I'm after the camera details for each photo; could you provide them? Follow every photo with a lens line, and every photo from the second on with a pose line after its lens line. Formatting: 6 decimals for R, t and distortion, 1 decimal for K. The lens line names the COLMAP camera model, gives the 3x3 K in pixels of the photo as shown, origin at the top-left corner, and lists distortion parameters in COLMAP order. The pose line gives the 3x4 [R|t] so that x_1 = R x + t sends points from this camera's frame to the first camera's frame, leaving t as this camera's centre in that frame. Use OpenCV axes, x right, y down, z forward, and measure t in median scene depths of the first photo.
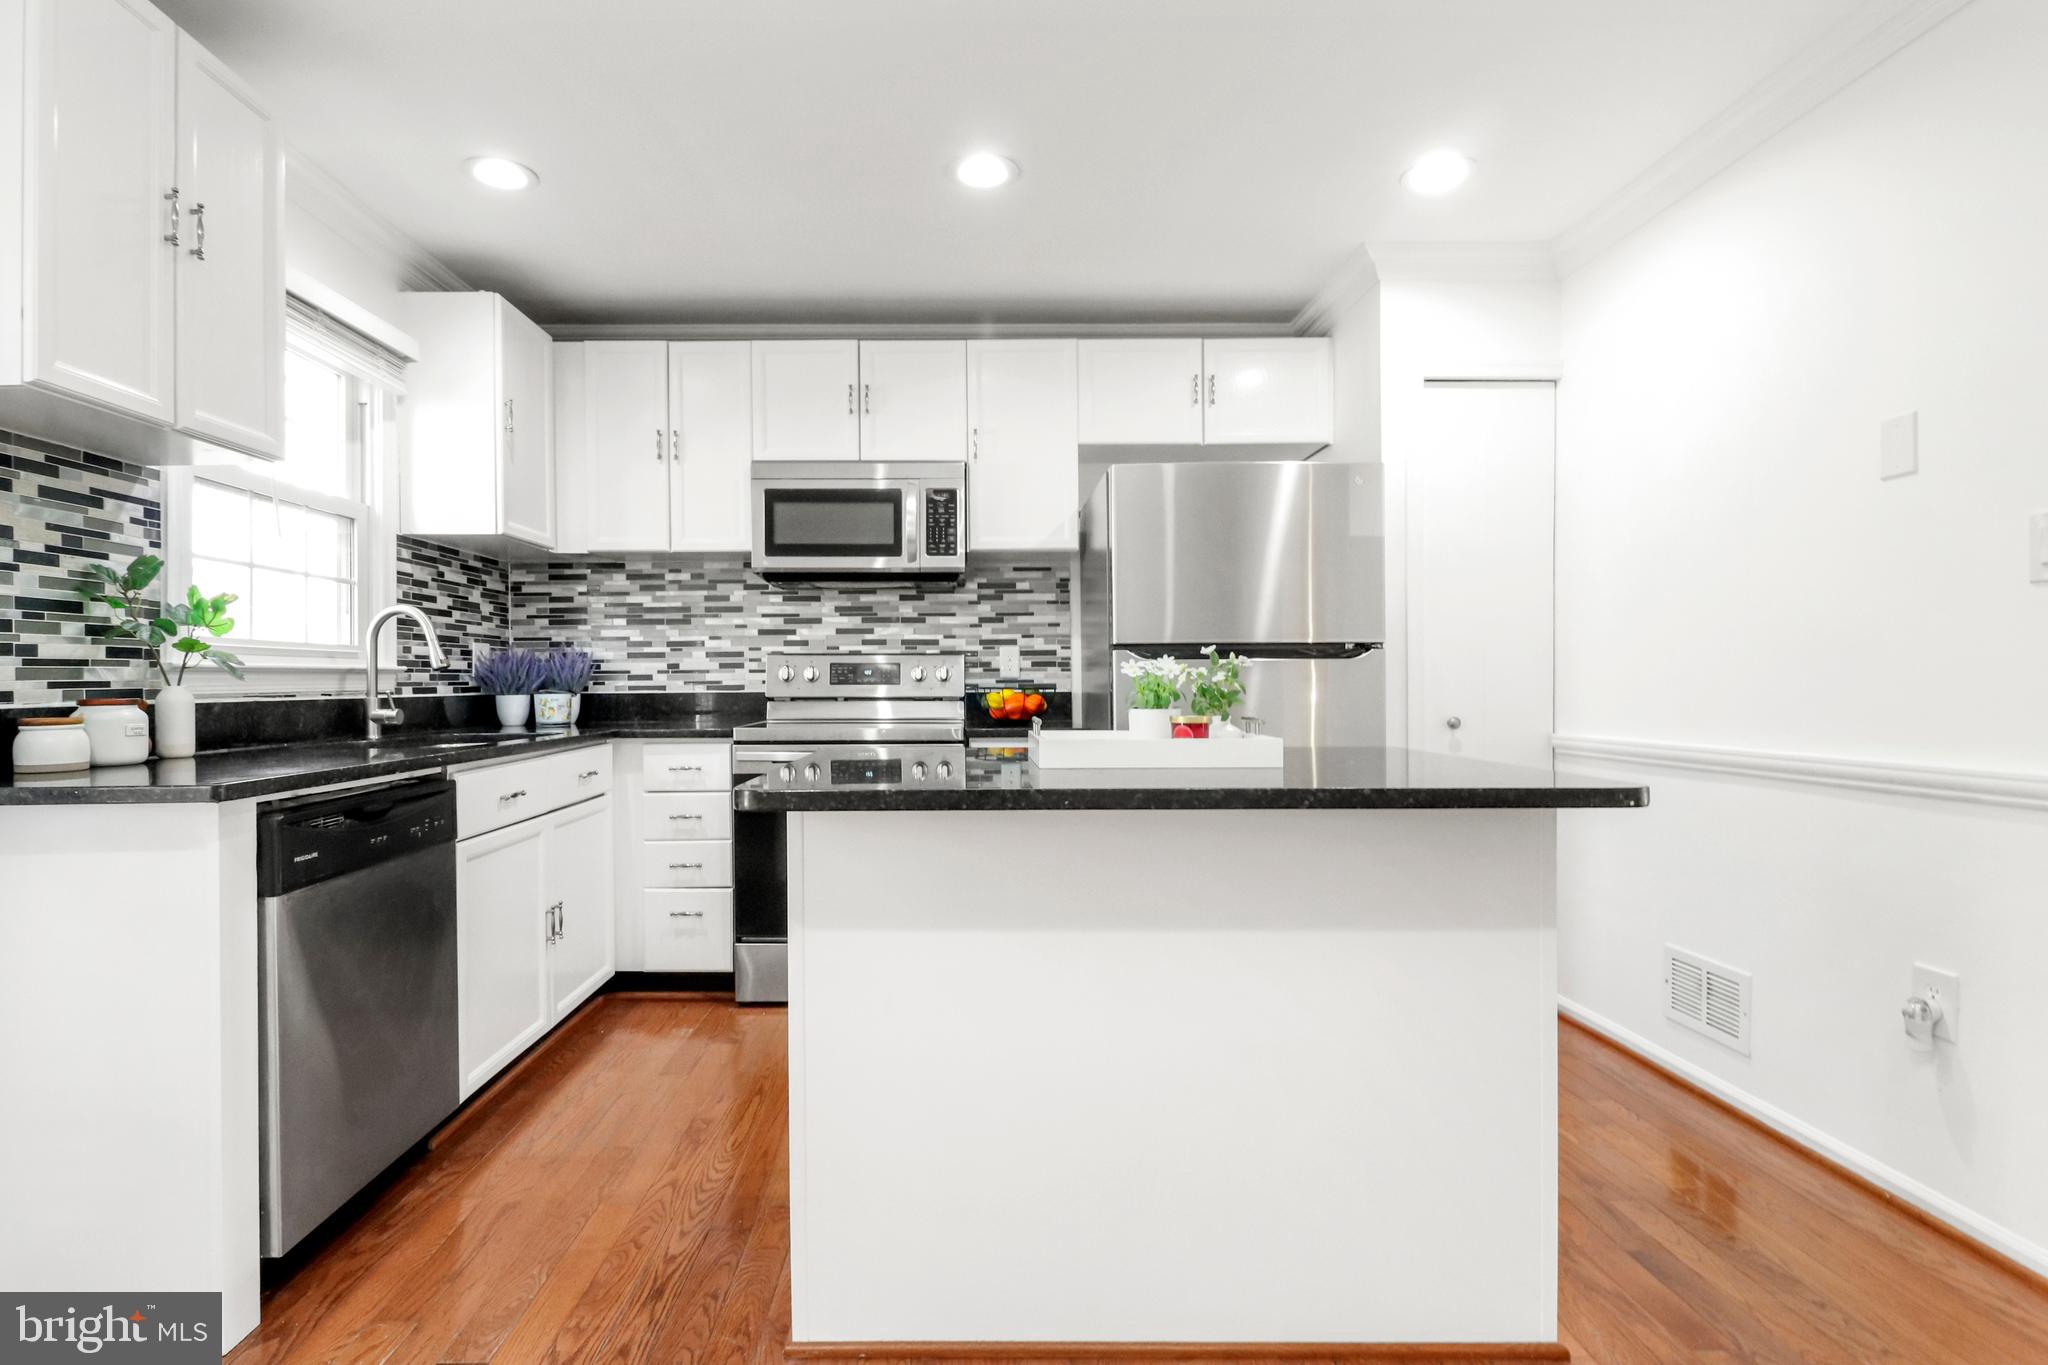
lens RADIAL K [[1024.4, 0, 960.7], [0, 1024.4, 709.1], [0, 0, 1]] dist [-0.001836, 0.001373]
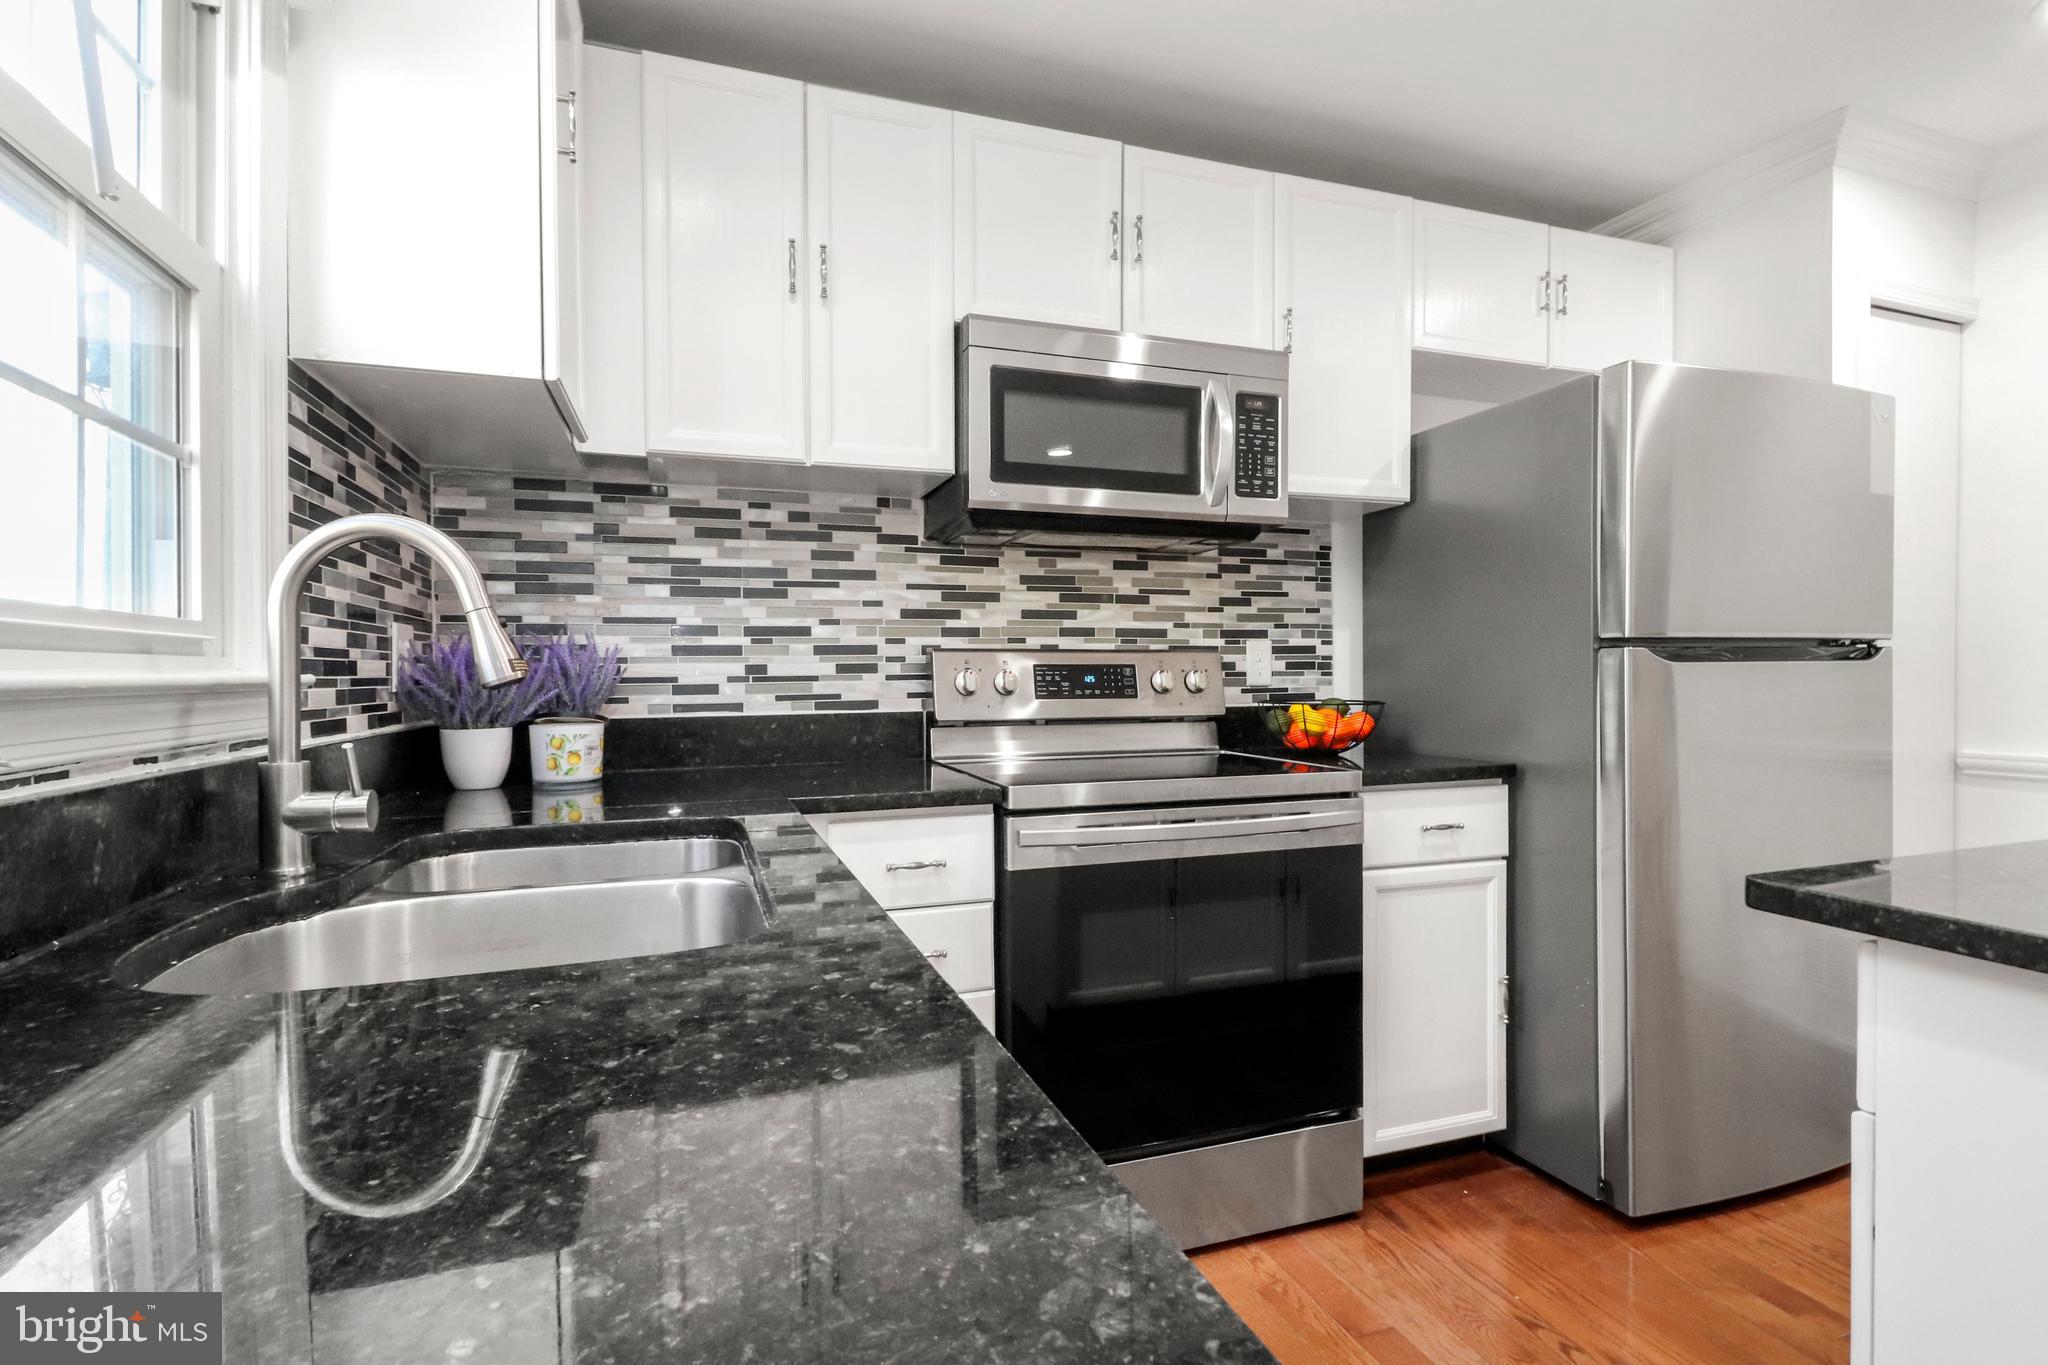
lens RADIAL K [[985.6, 0, 1026.6], [0, 985.6, 698.0], [0, 0, 1]] dist [0.001141, -0.011756]
pose [[0.938714, -0.011603, 0.344502, -0.342546], [0.013816, 0.999897, -0.003968, -0.022636], [-0.344420, 0.008484, 0.938777, 0.443321]]
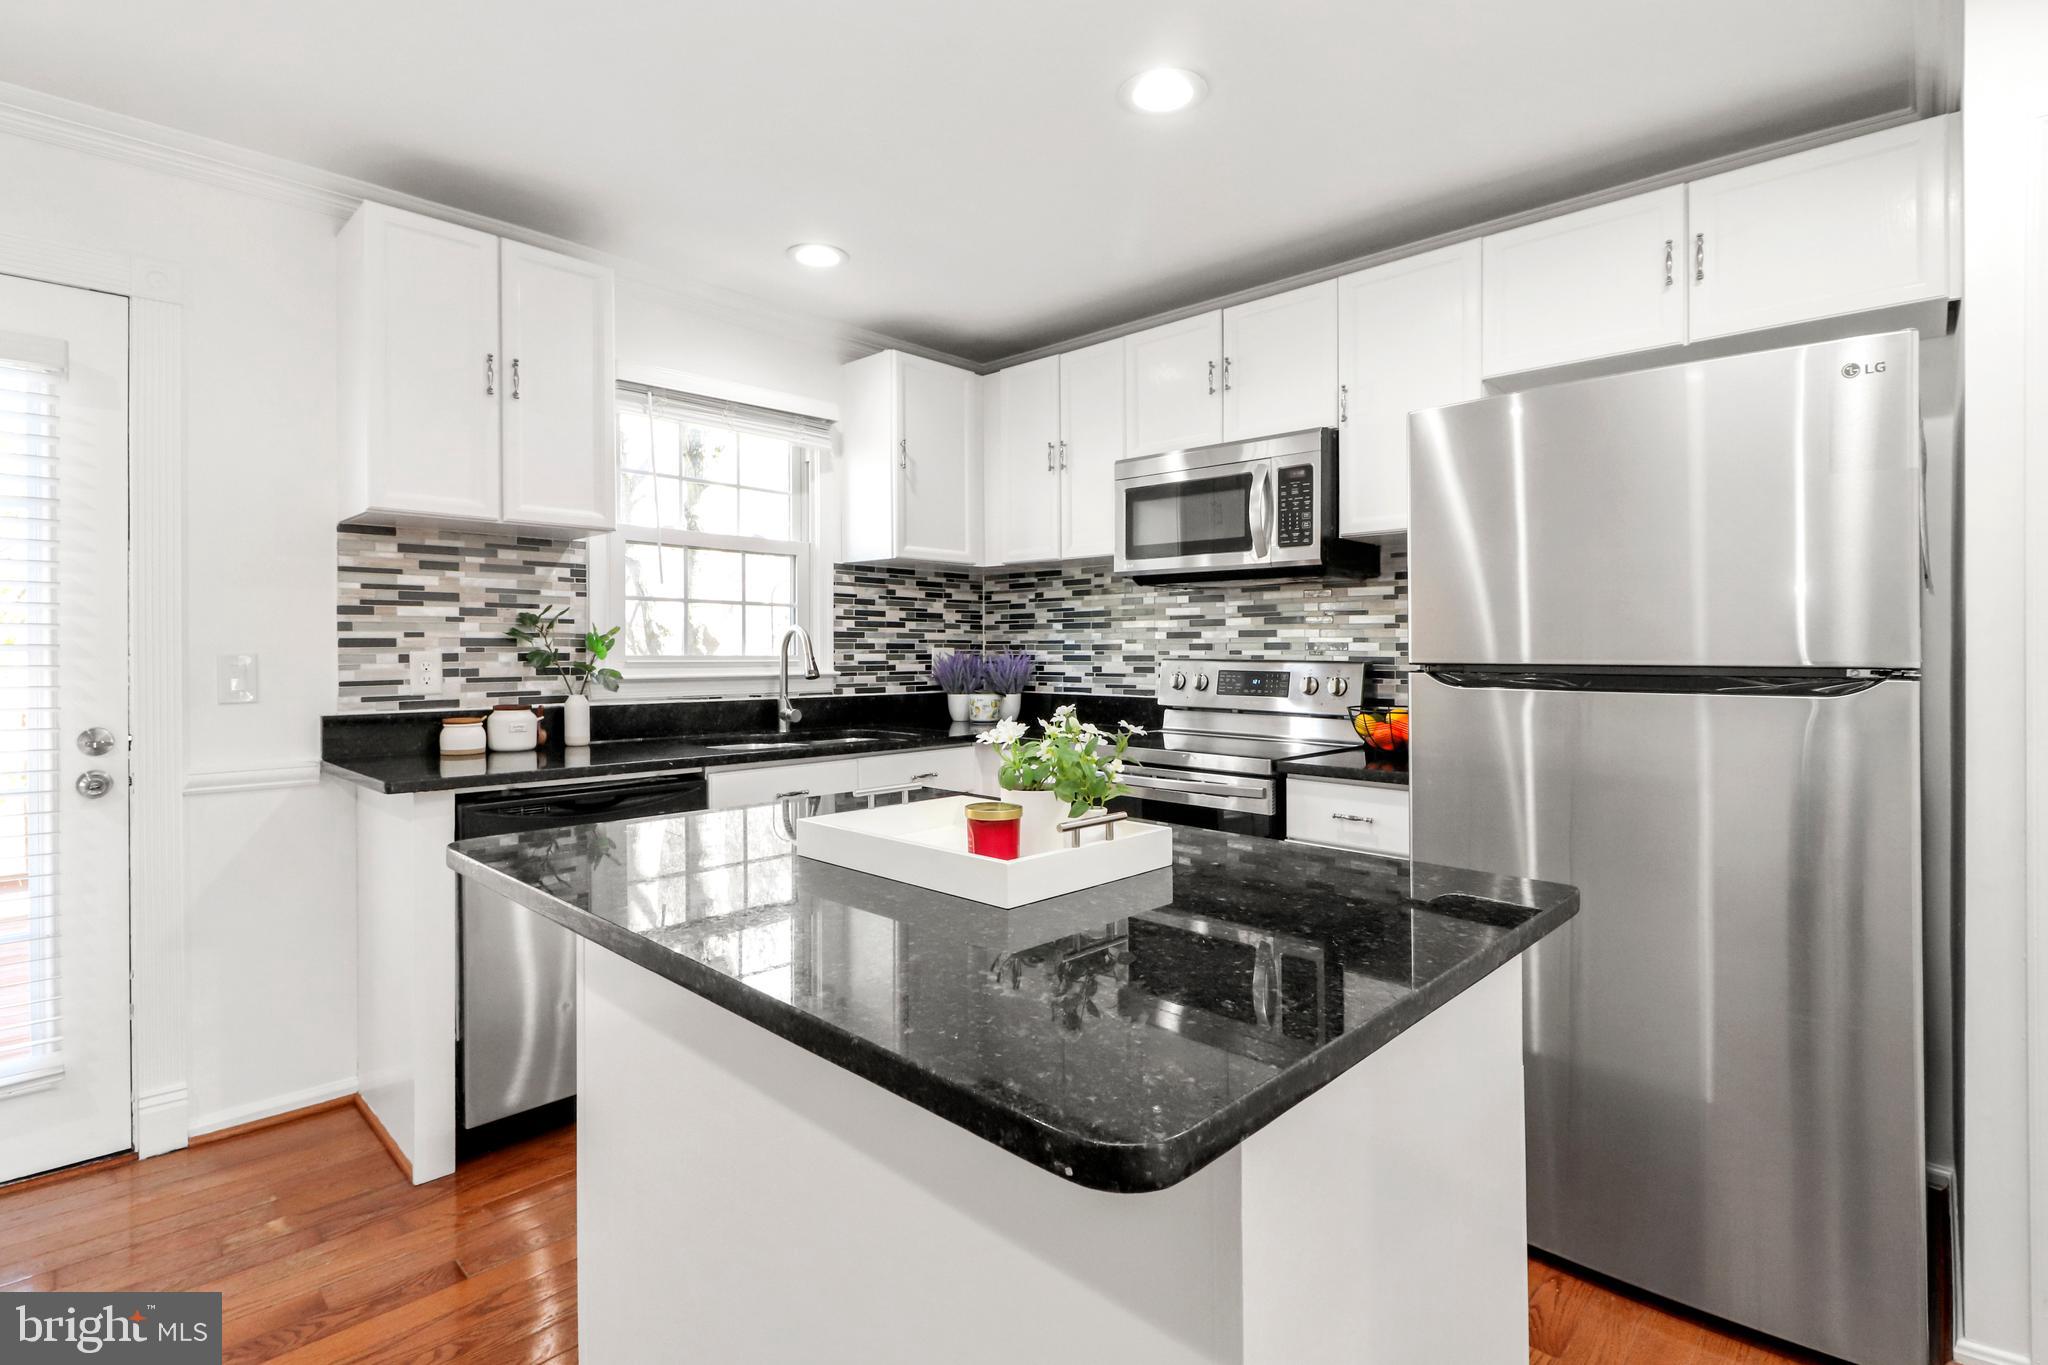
lens RADIAL K [[985.6, 0, 1016.4], [0, 985.6, 655.8], [0, 0, 1]] dist [0.001141, -0.011756]
pose [[0.717968, 0.010035, -0.696004, 0.349731], [-0.025080, 0.999620, -0.011458, -0.044075], [0.695624, 0.025682, 0.717947, 0.259990]]
